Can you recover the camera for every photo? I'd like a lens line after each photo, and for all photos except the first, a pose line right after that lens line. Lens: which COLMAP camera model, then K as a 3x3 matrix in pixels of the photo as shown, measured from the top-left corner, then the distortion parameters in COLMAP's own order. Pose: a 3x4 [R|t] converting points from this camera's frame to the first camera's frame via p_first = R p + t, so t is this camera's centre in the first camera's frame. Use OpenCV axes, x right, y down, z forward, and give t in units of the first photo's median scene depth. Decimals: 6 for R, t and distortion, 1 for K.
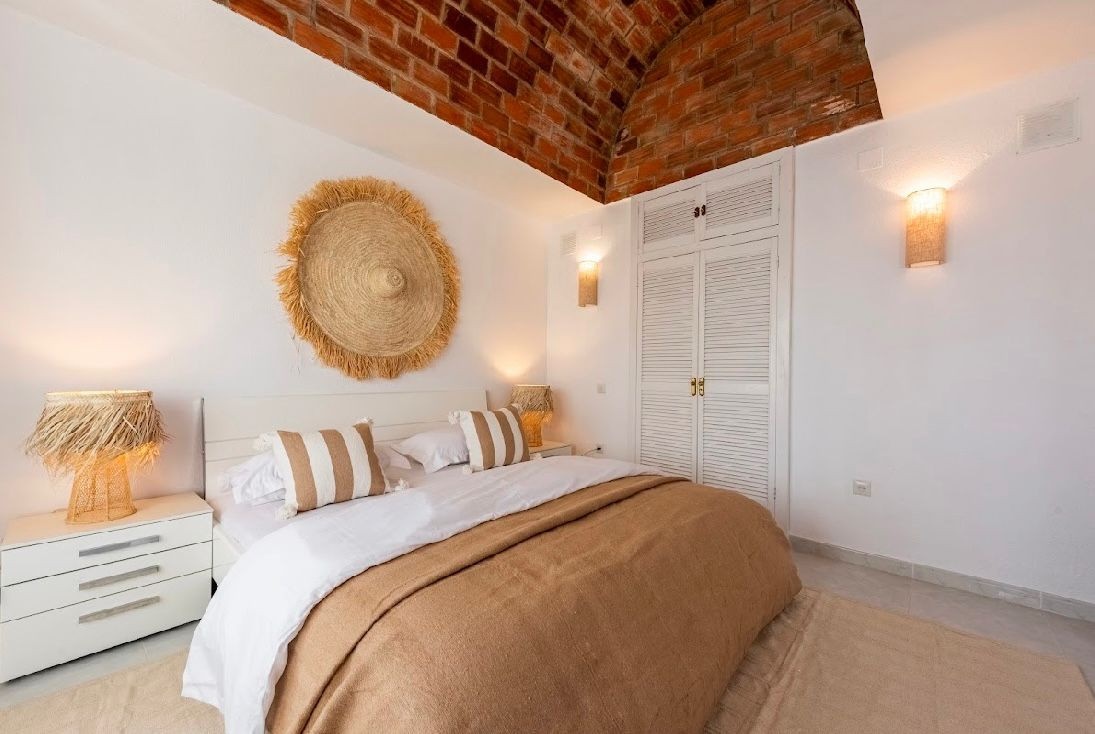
lens RADIAL K [[415.6, 0, 547.6], [0, 415.6, 372.8], [0, 0, 1]] dist [-0.000701, -0.000473]
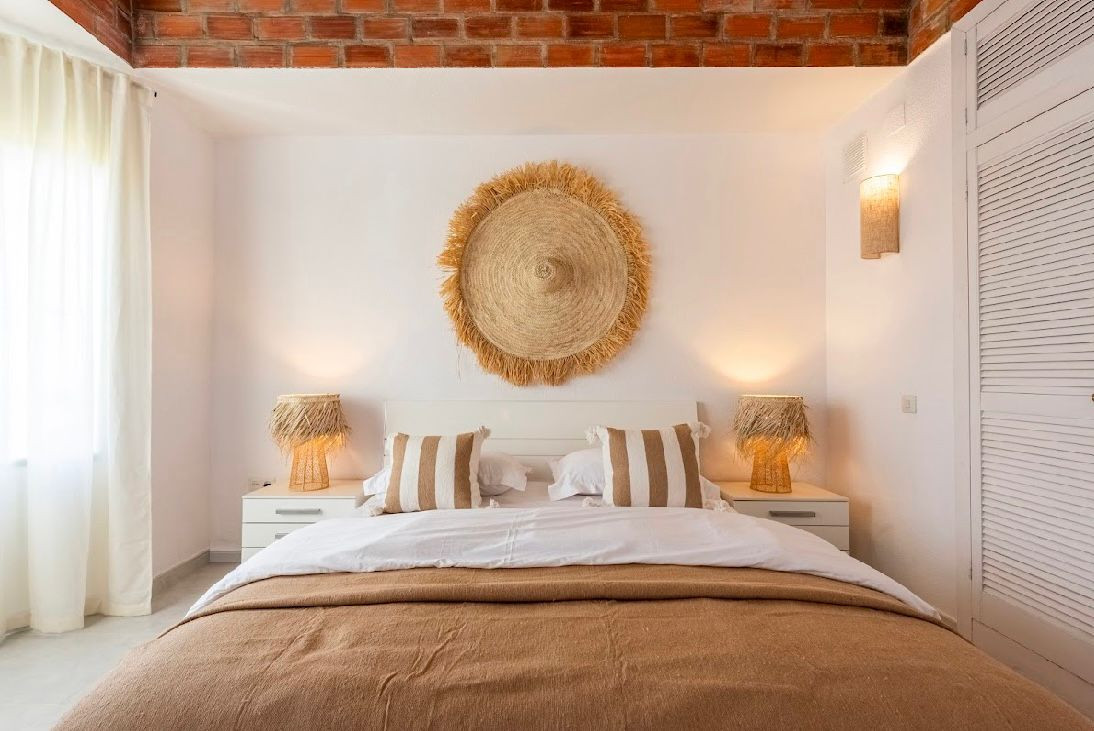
lens RADIAL K [[496.9, 0, 546.1], [0, 496.9, 367.4], [0, 0, 1]] dist [0.008455, -0.001022]
pose [[0.679249, -0.024273, -0.733507, 0.407303], [0.009202, 0.999656, -0.024560, 0.003761], [0.733850, 0.009932, 0.679238, 0.302097]]
